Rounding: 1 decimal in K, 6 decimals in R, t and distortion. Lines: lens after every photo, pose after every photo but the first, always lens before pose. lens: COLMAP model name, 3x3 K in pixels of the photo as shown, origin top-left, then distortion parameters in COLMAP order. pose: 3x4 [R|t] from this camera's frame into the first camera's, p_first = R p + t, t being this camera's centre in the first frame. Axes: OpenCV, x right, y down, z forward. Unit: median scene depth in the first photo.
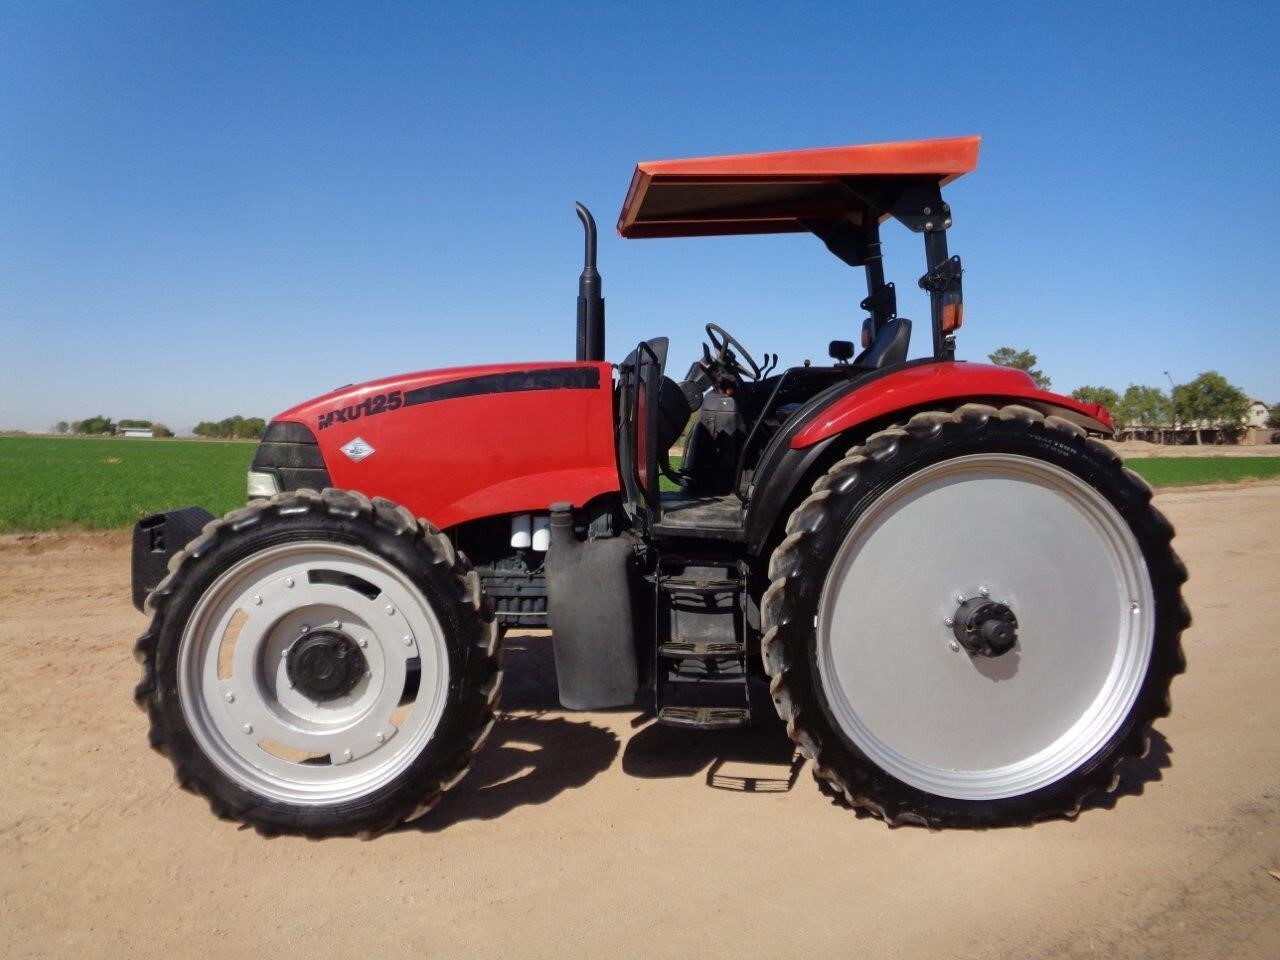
lens RADIAL K [[923.4, 0, 619.9], [0, 923.4, 485.5], [0, 0, 1]] dist [0.059895, 0.002356]
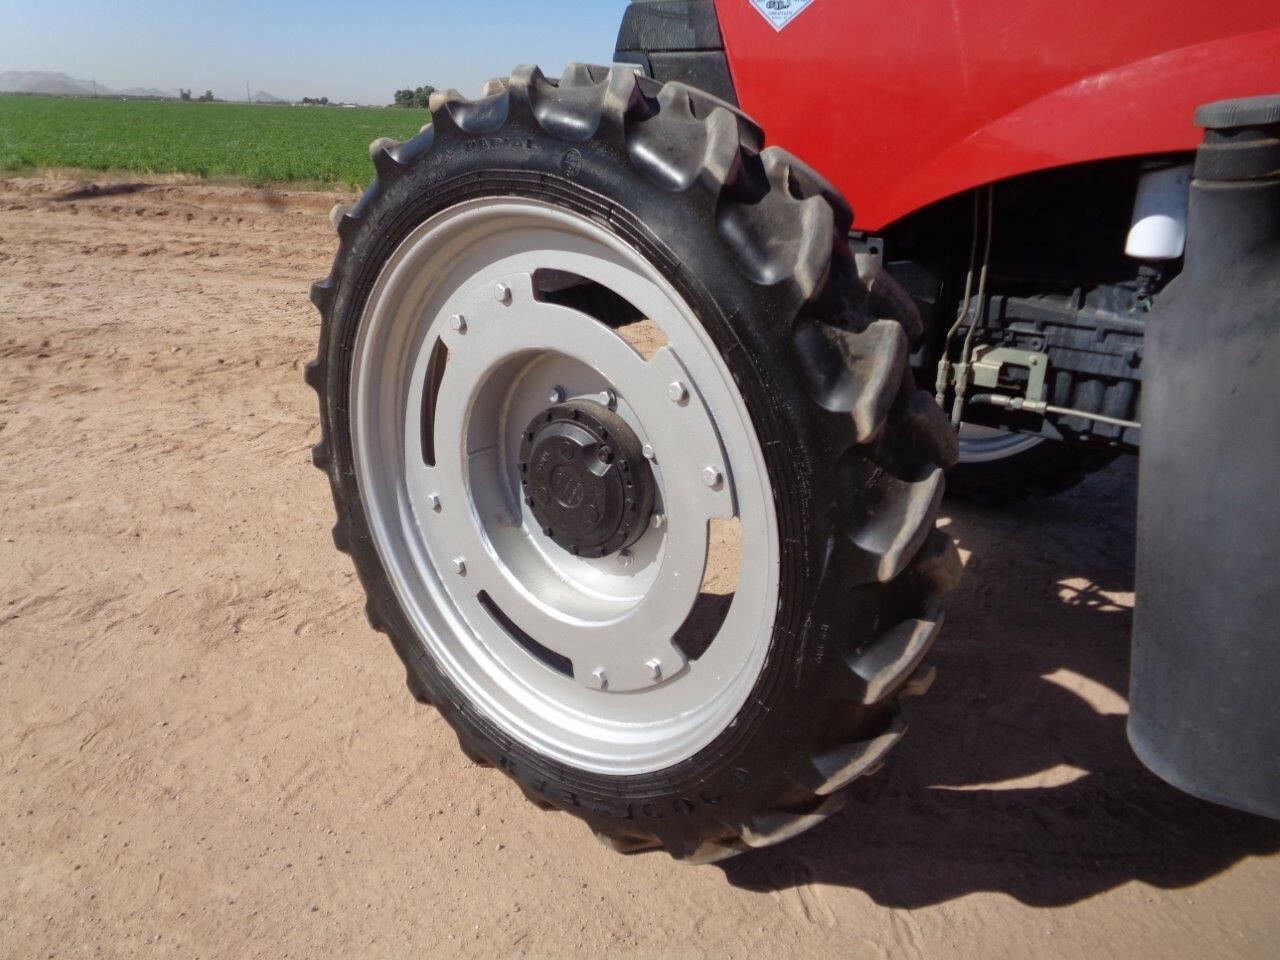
lens RADIAL K [[965.2, 0, 640.0], [0, 965.2, 480.0], [0, 0, 1]] dist [0.004463, 0.003409]
pose [[0.754586, 0.226657, -0.615814, -0.000272], [-0.026277, 0.948137, 0.316775, 0.033912], [0.655675, -0.222852, 0.721406, 0.571765]]
